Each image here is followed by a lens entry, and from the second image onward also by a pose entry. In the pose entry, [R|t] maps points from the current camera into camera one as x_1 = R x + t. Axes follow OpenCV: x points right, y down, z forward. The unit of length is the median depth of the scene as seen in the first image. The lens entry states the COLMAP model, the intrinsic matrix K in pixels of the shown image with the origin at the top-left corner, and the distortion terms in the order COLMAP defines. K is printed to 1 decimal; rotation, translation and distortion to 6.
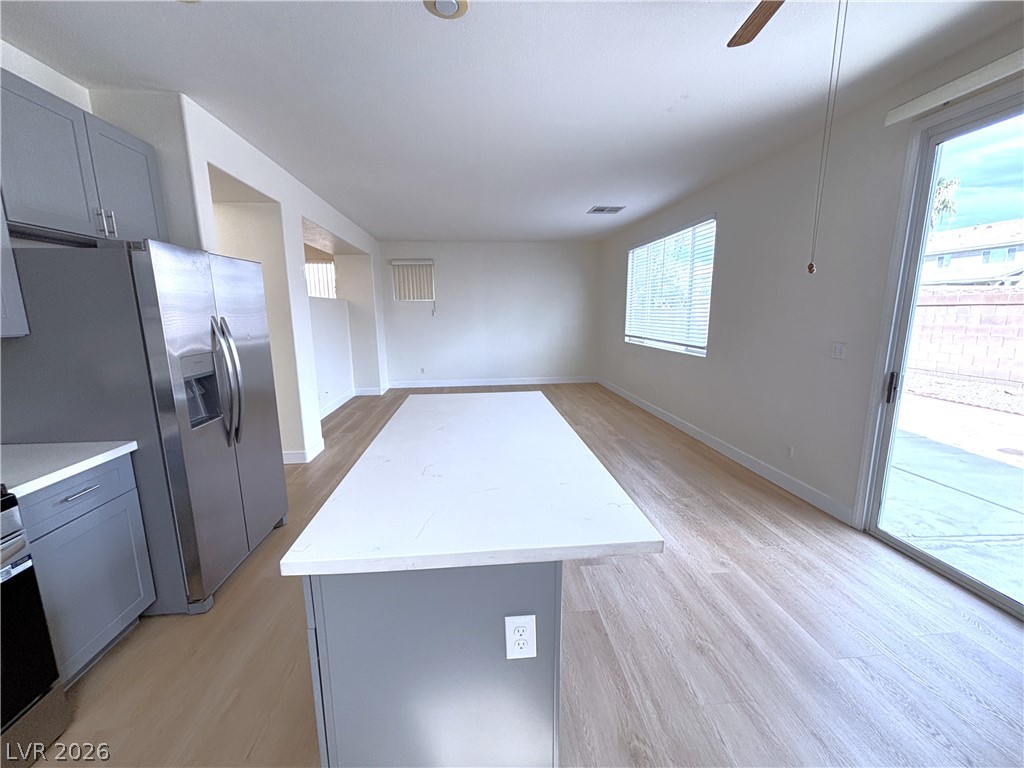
lens RADIAL K [[407.9, 0, 512.0], [0, 407.9, 384.0], [0, 0, 1]] dist [0.028155, -0.000028]
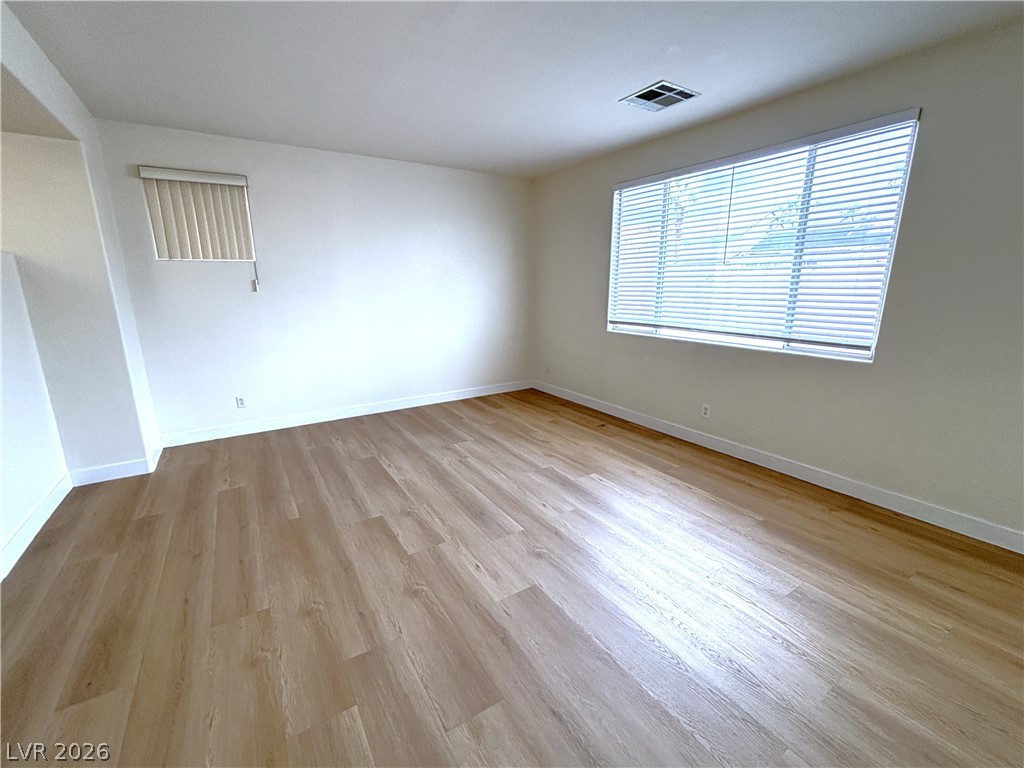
lens RADIAL K [[433.6, 0, 512.0], [0, 433.6, 384.0], [0, 0, 1]] dist [0.001013, -0.000256]
pose [[0.890186, -0.099072, 0.444696, -0.185606], [0.076701, 0.994728, 0.068072, -0.078093], [-0.449095, -0.026488, 0.893091, 0.440051]]
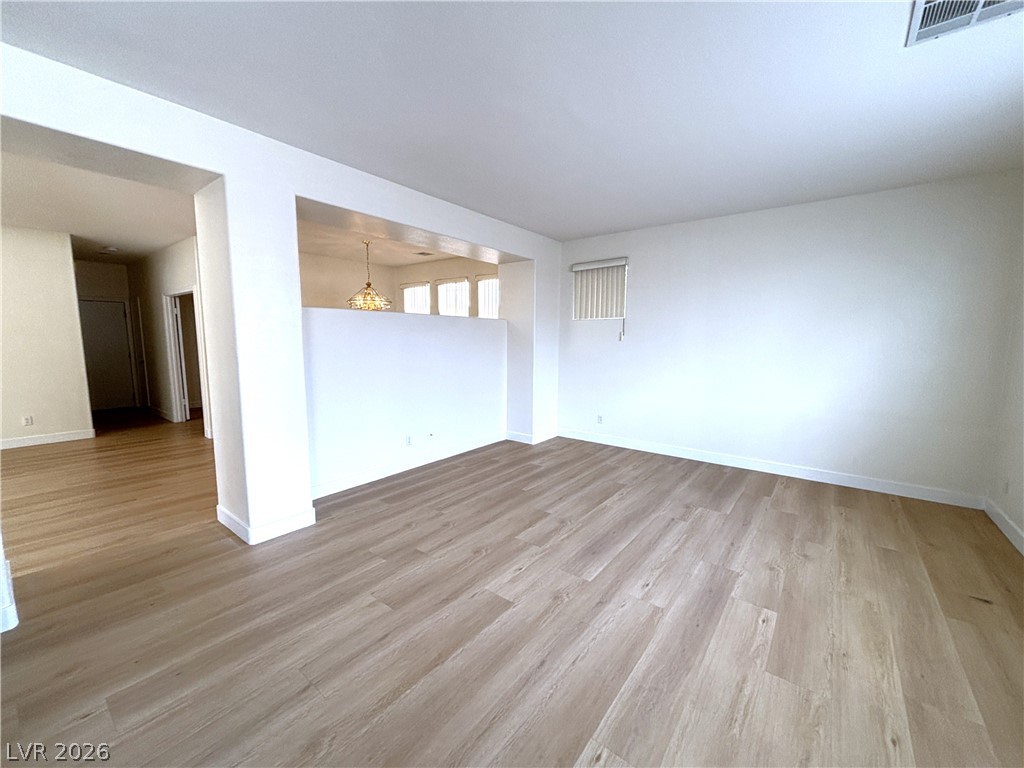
lens RADIAL K [[409.0, 0, 512.0], [0, 409.0, 384.0], [0, 0, 1]] dist [-0.000531, -0.000278]
pose [[0.726041, 0.093390, -0.681280, 0.161272], [-0.134098, 0.990943, -0.007070, -0.078921], [0.674449, 0.096491, 0.731989, 0.456805]]
